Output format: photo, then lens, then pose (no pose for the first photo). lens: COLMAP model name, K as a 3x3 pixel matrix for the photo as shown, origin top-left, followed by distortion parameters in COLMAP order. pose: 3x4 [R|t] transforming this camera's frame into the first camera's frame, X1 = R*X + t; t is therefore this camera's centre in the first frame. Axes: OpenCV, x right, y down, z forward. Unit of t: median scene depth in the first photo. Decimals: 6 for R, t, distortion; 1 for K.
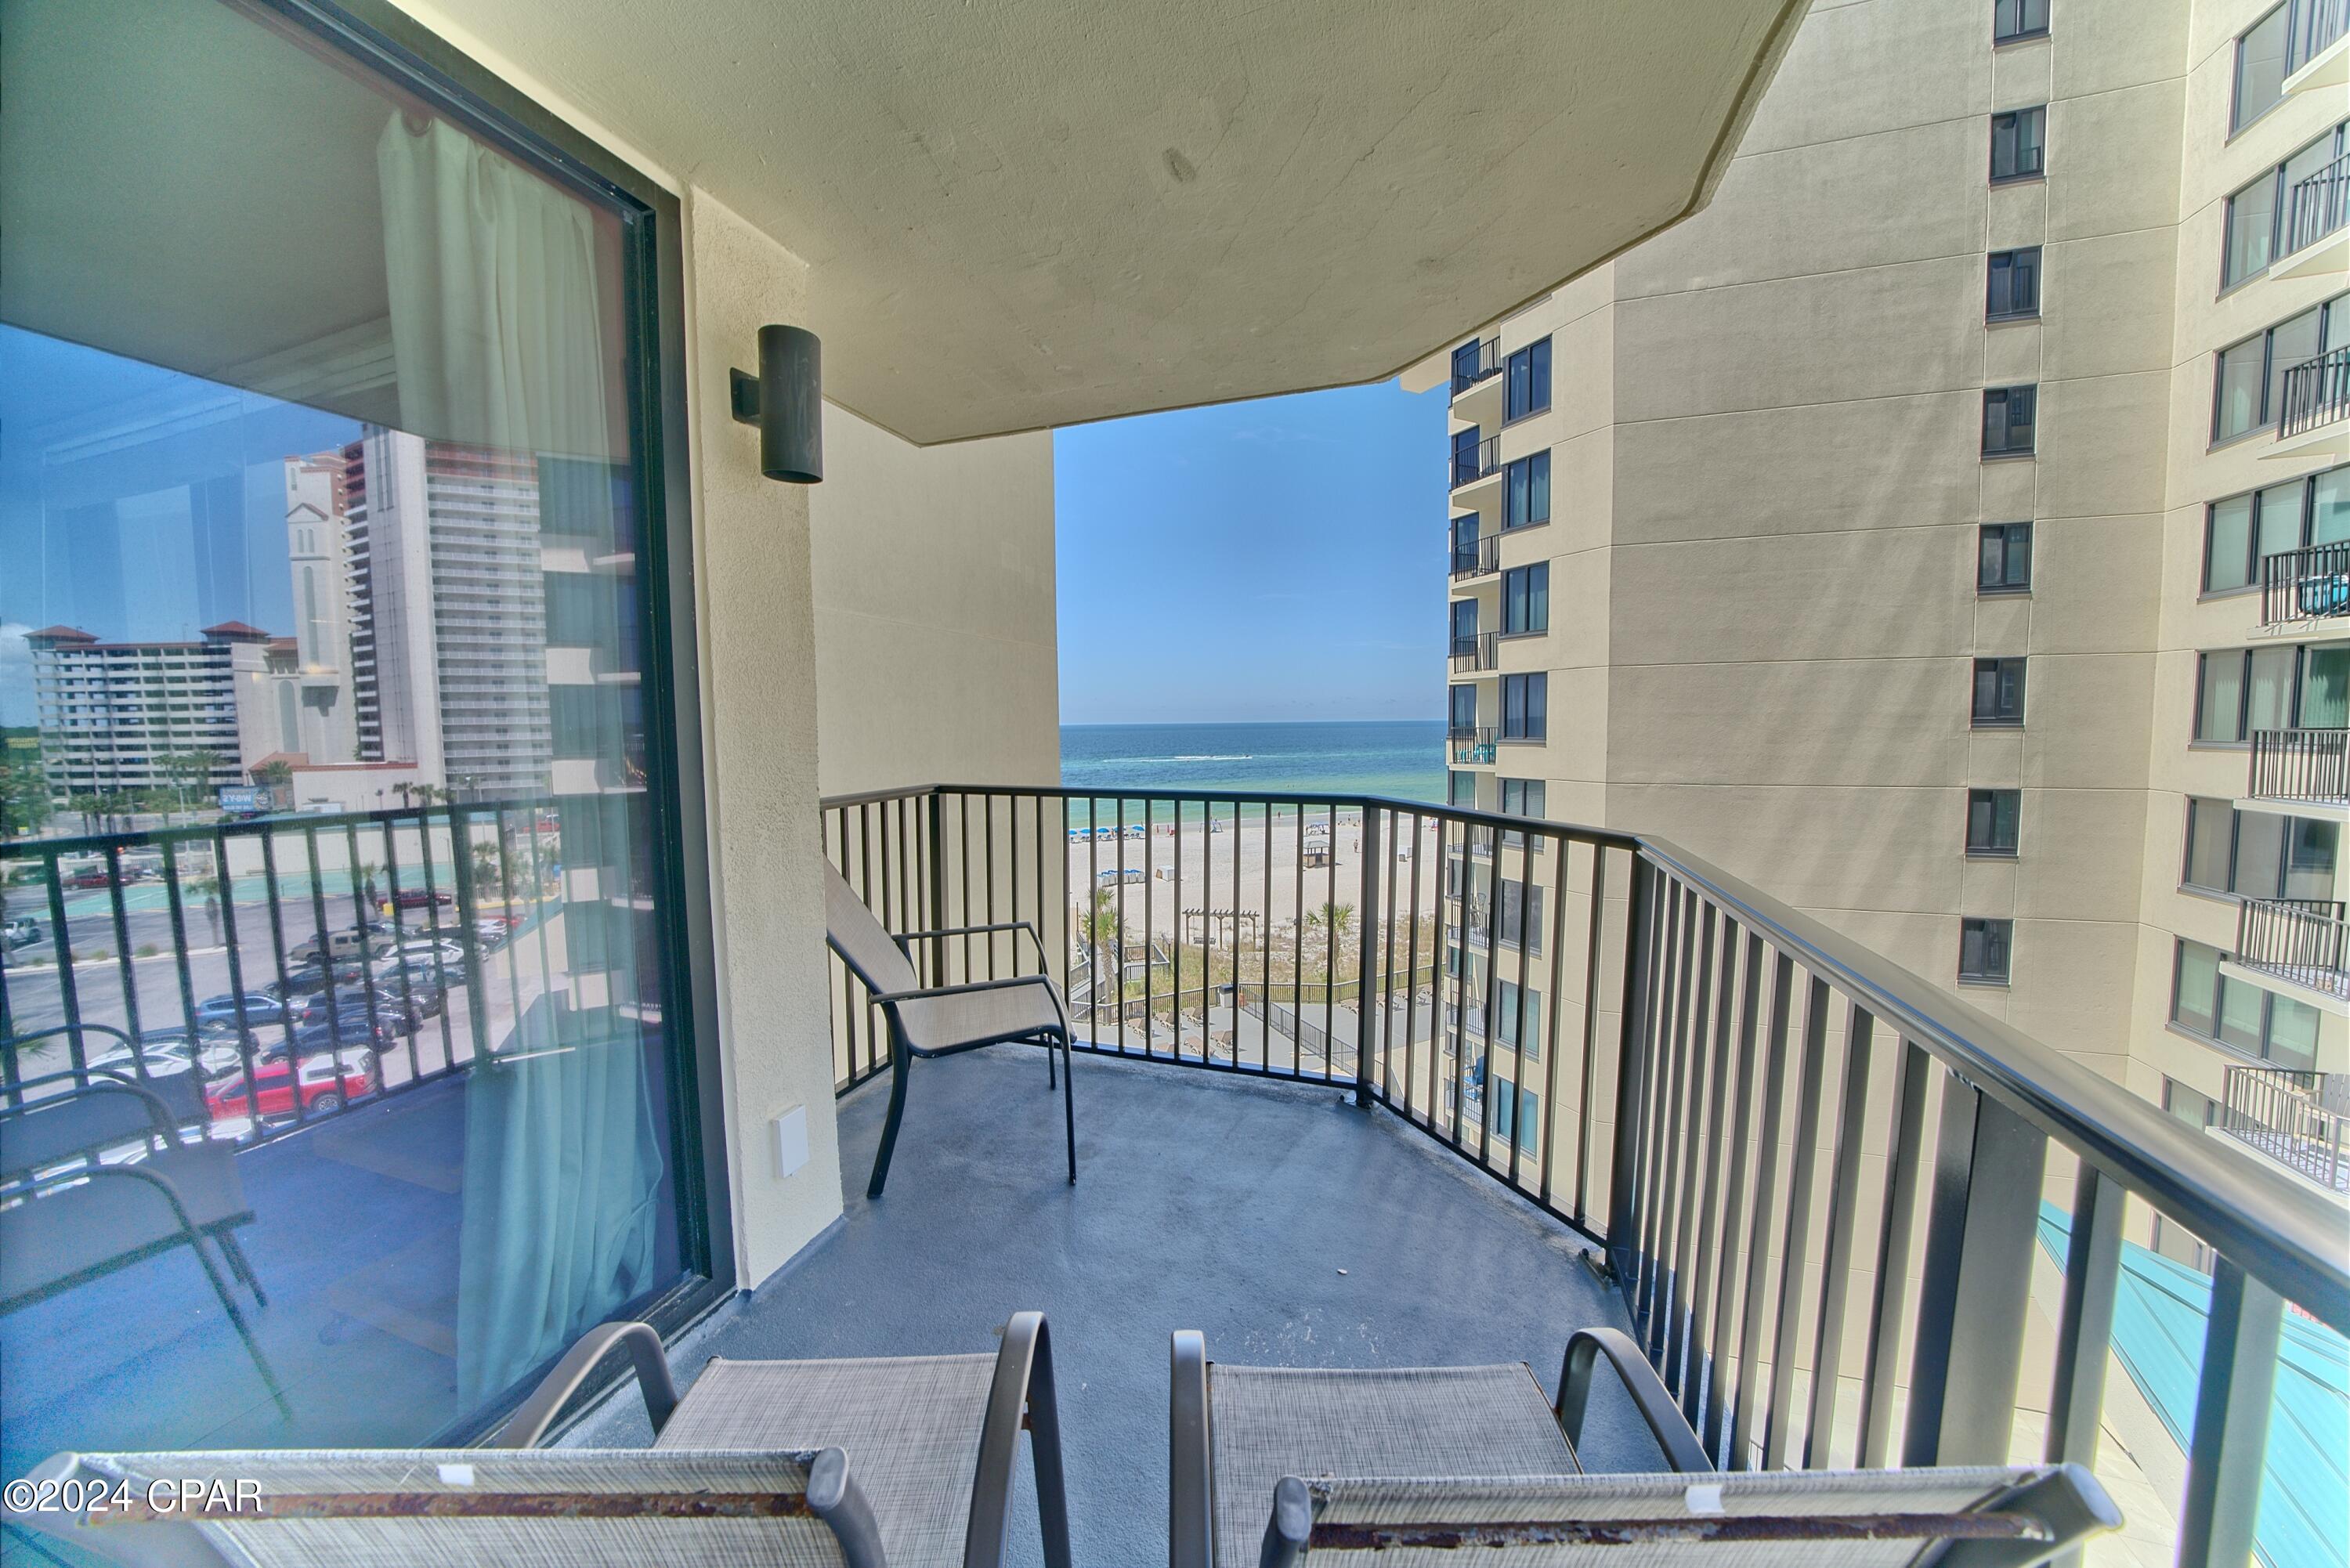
lens RADIAL K [[814.7, 0, 1174.2], [0, 814.7, 774.3], [0, 0, 1]] dist [-0.022316, 0.002330]
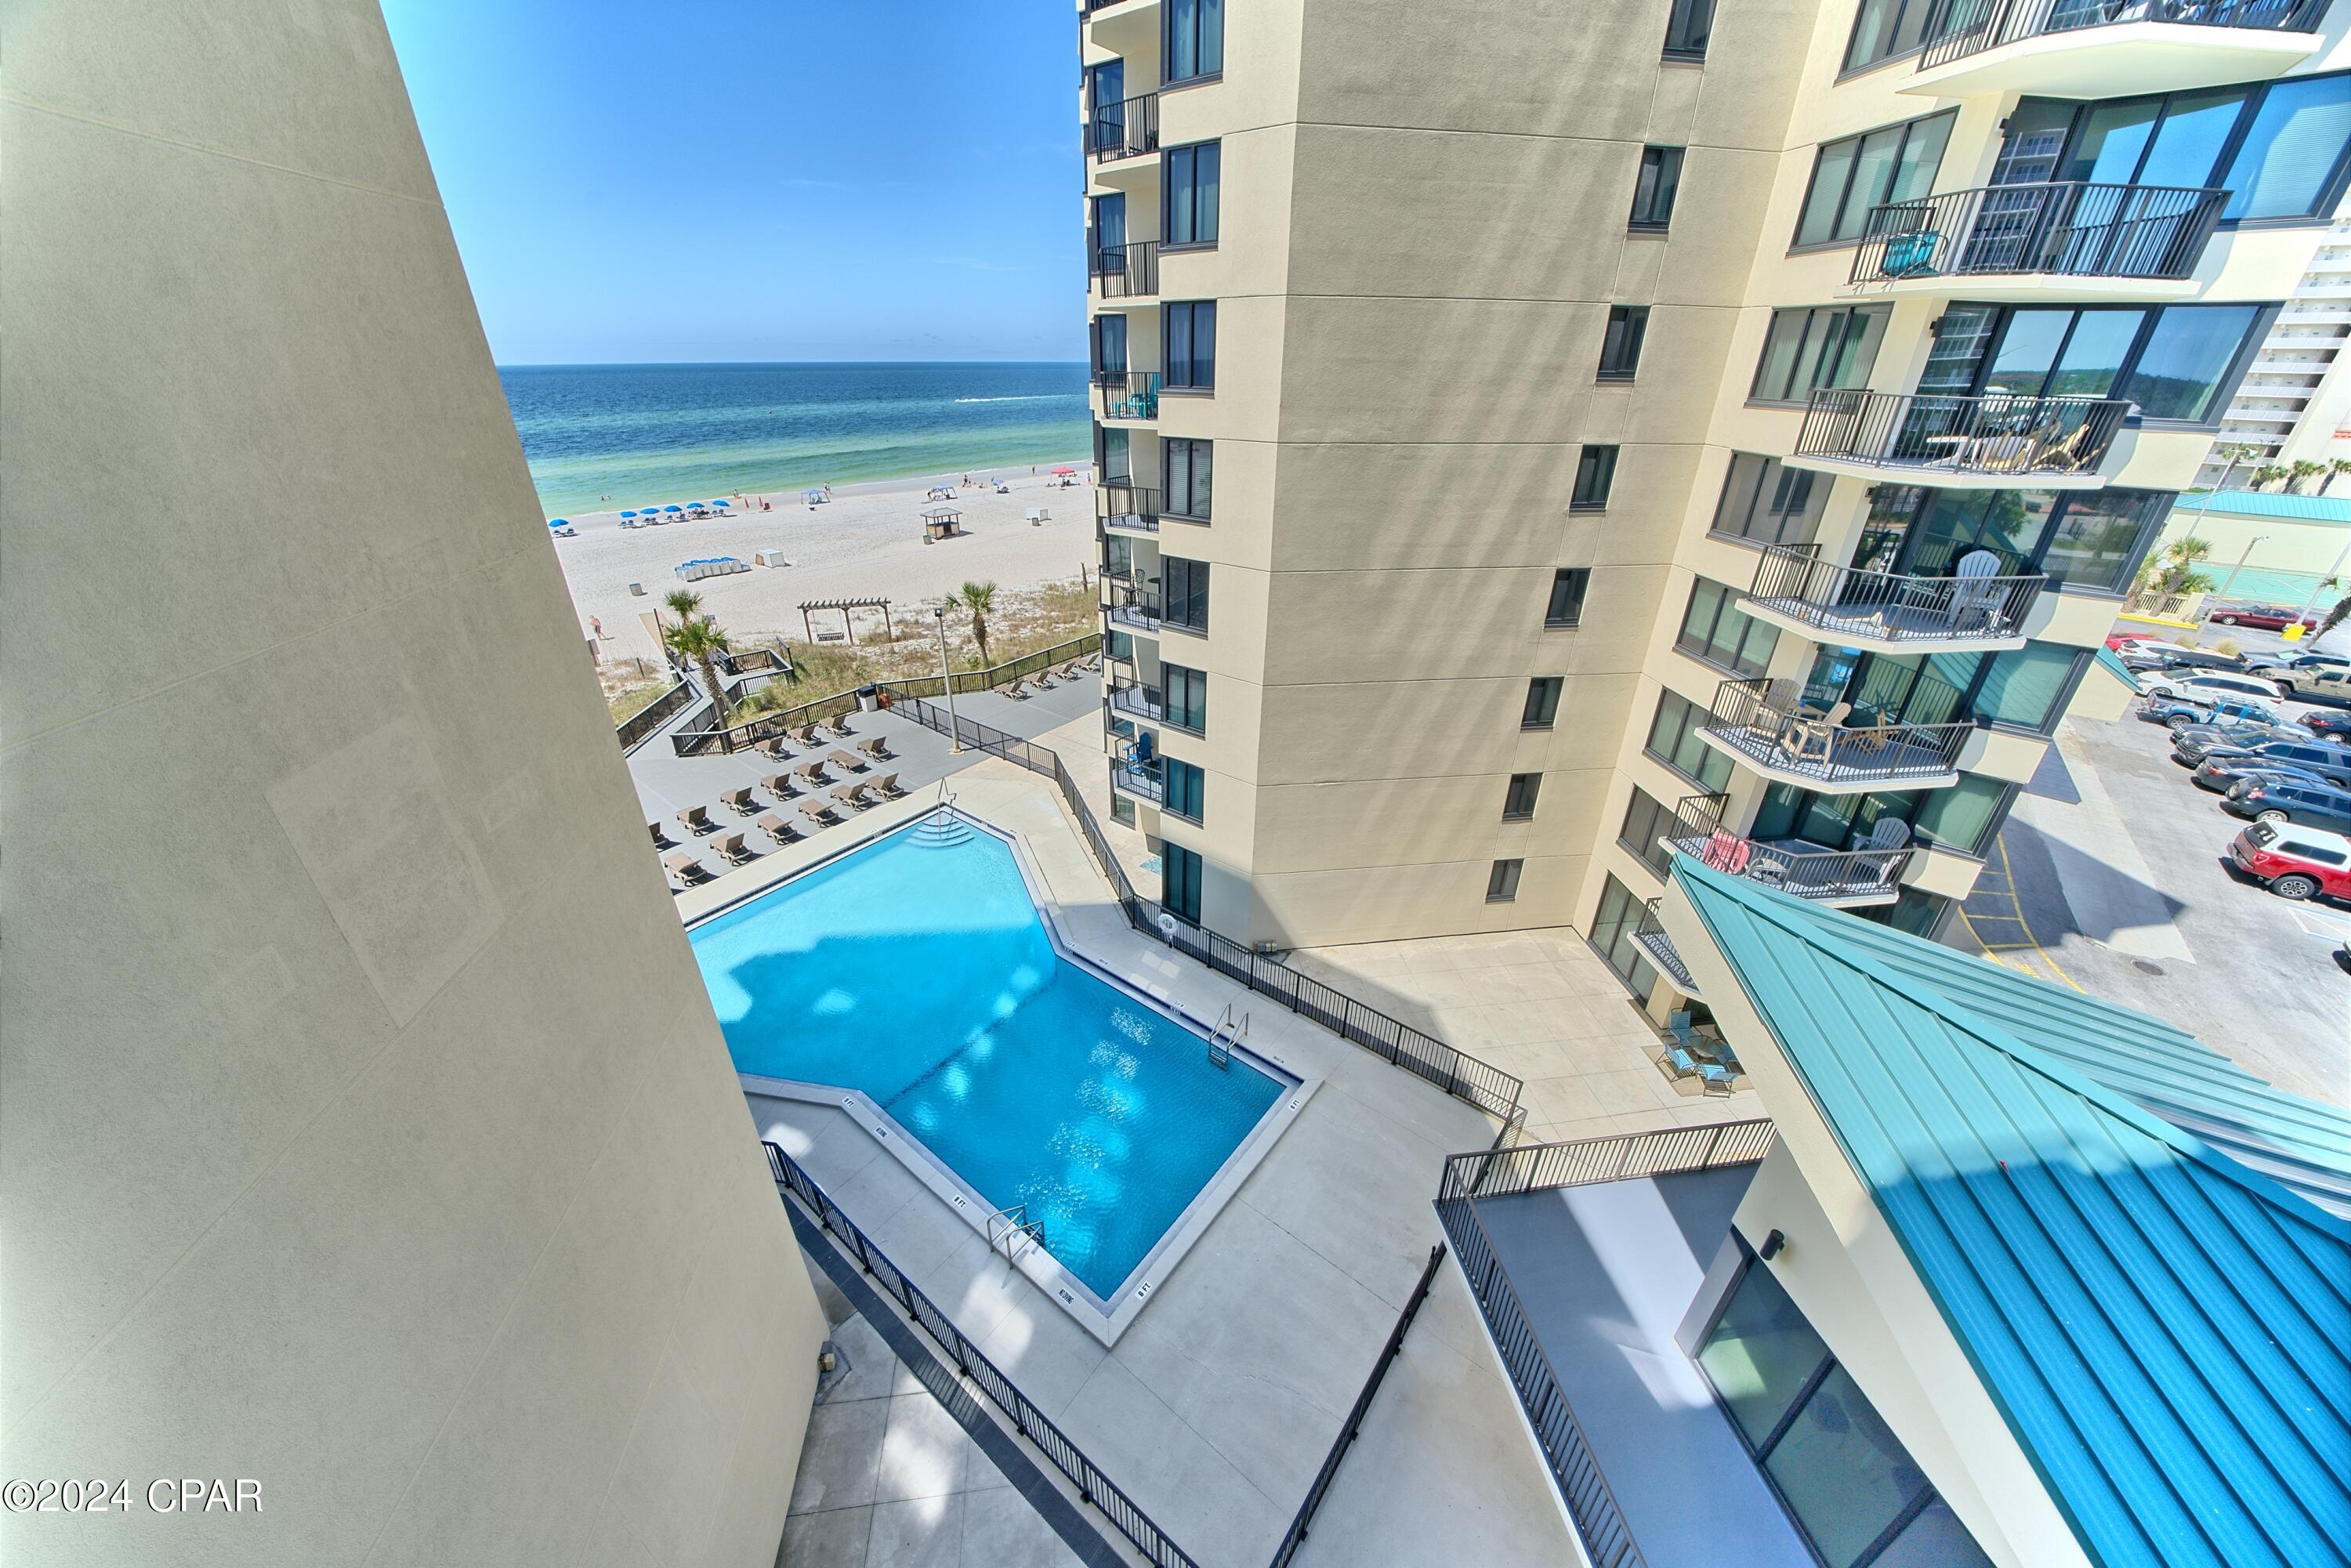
lens RADIAL K [[815.1, 0, 1174.7], [0, 815.1, 774.3], [0, 0, 1]] dist [-0.022316, 0.002330]
pose [[0.902279, -0.180470, 0.391566, 0.010838], [0.009935, 0.916644, 0.399580, -0.016240], [-0.431039, -0.356643, 0.828862, 0.206108]]
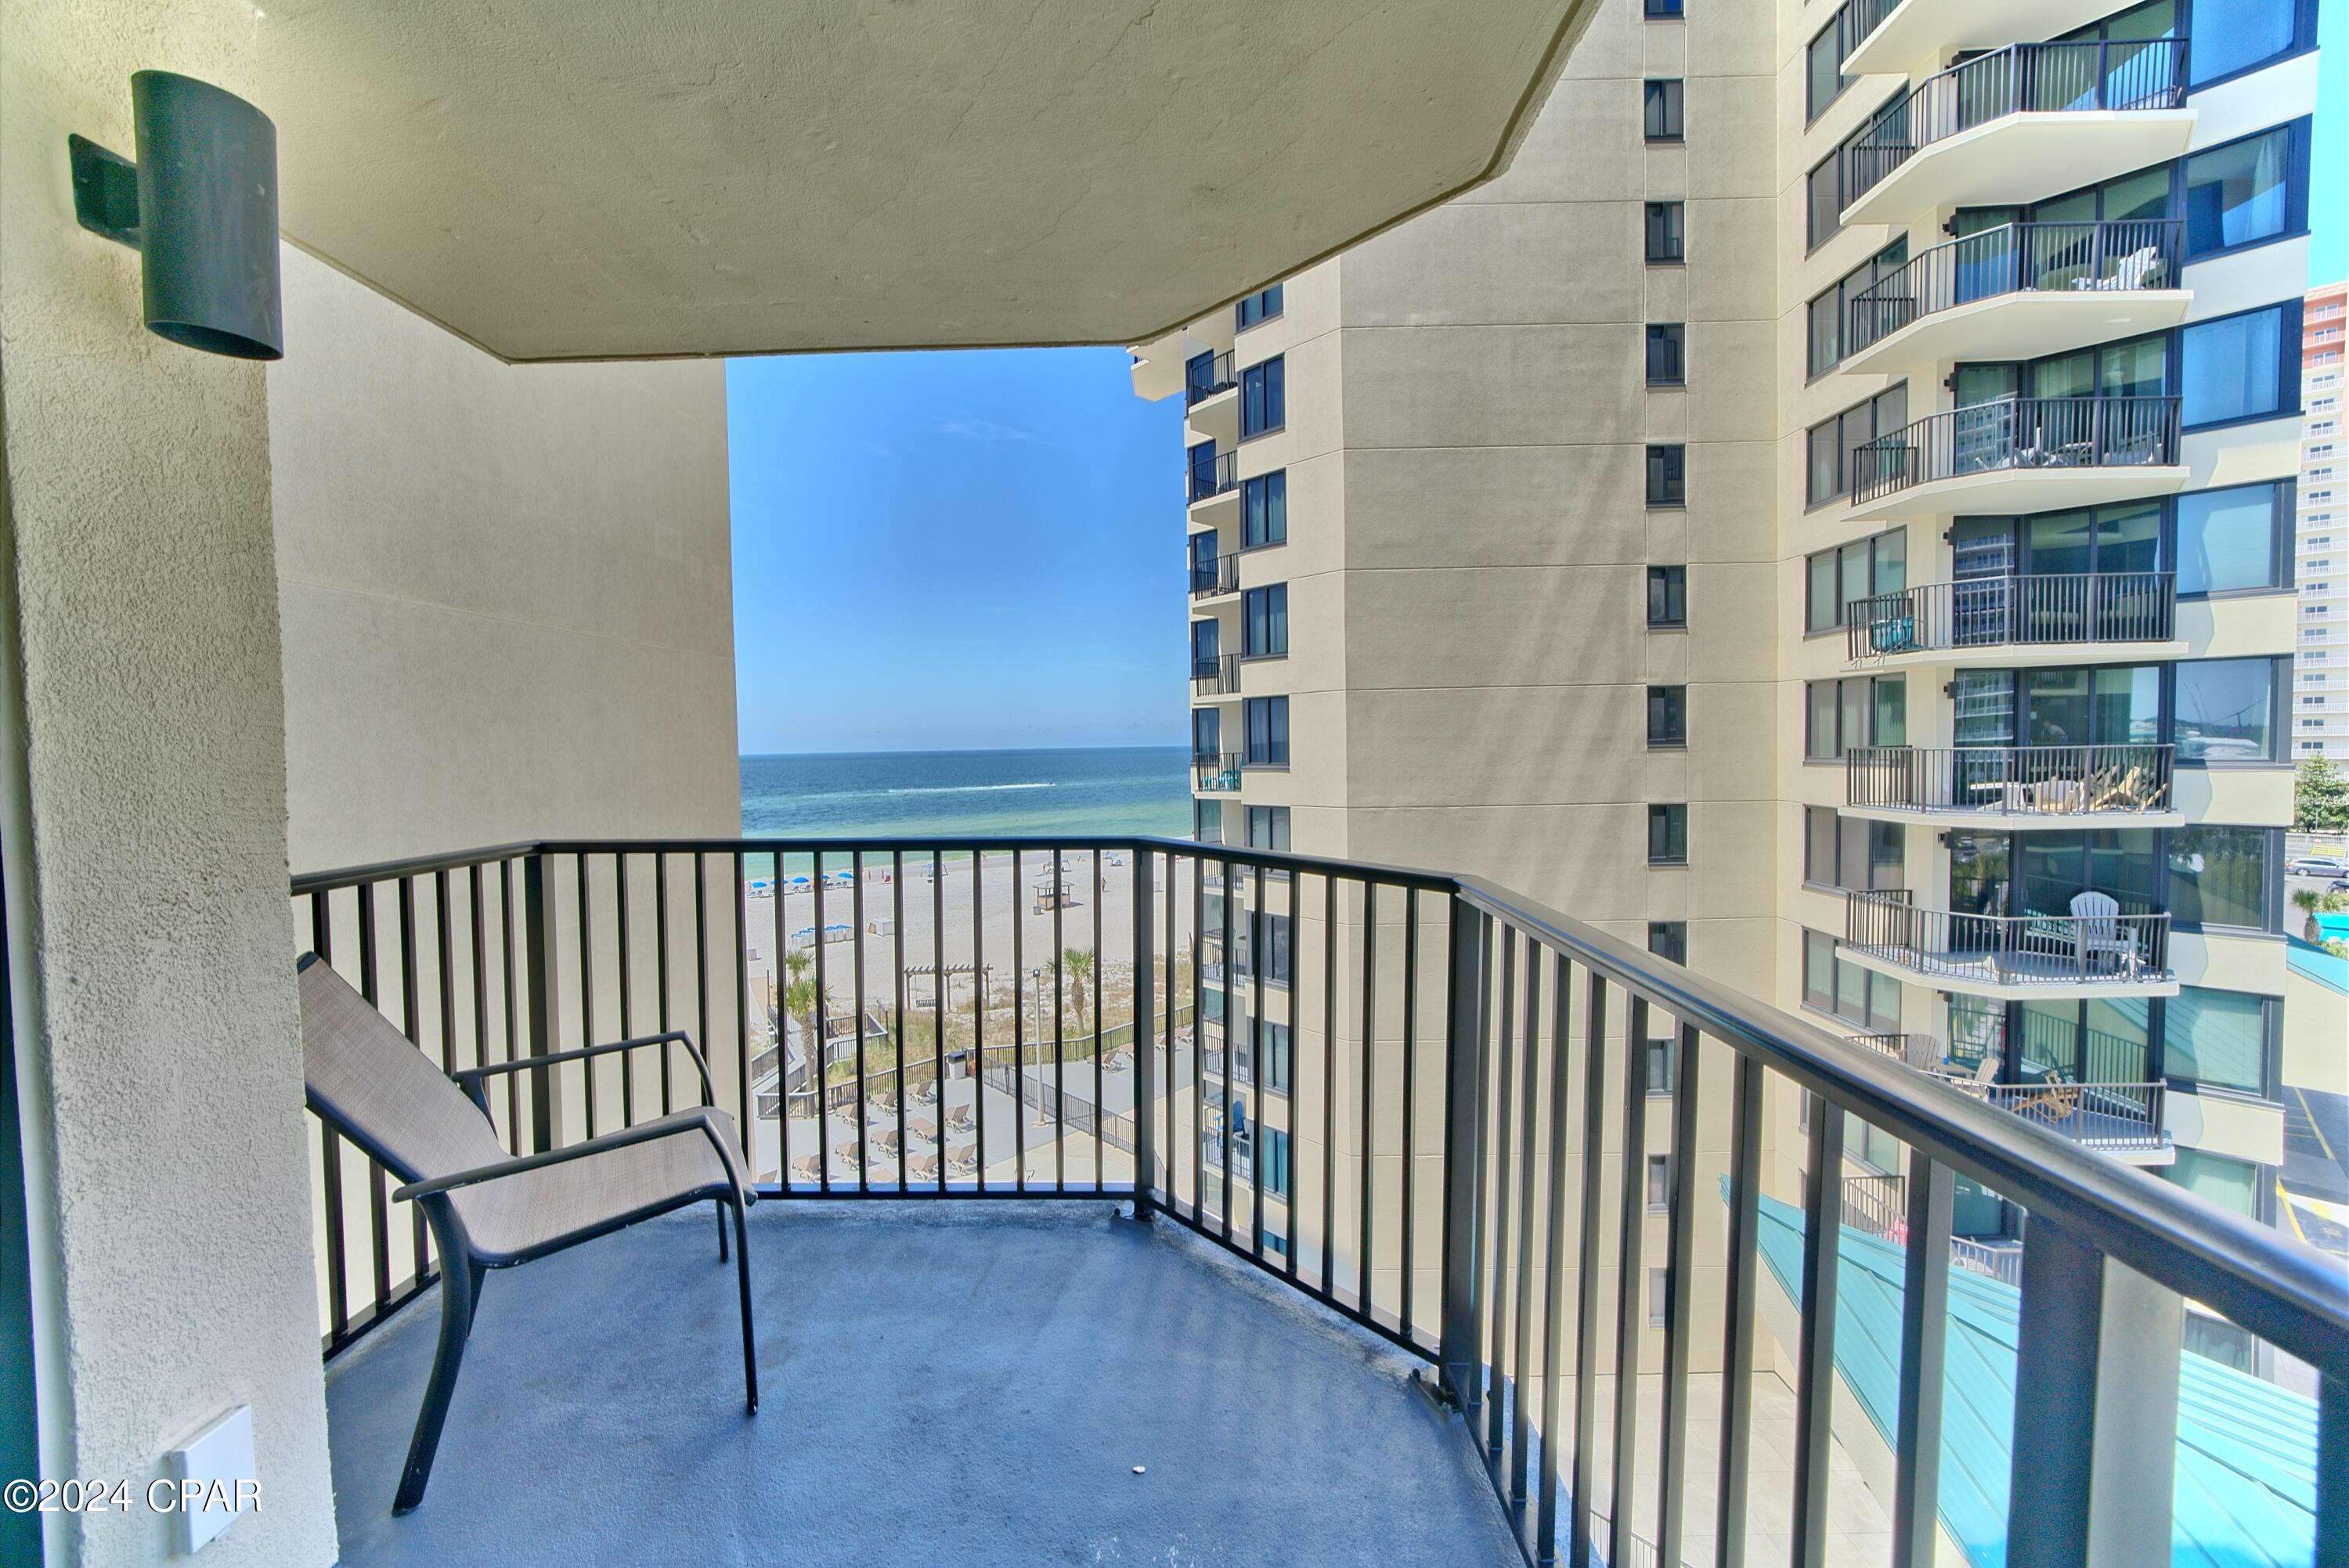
lens RADIAL K [[898.2, 0, 1172.9], [0, 898.2, 774.0], [0, 0, 1]] dist [-0.006725, 0.000826]
pose [[0.953043, -0.015972, 0.302413, -0.000731], [0.026897, 0.999126, -0.031995, -0.001373], [-0.301638, 0.038626, 0.952640, 0.021973]]
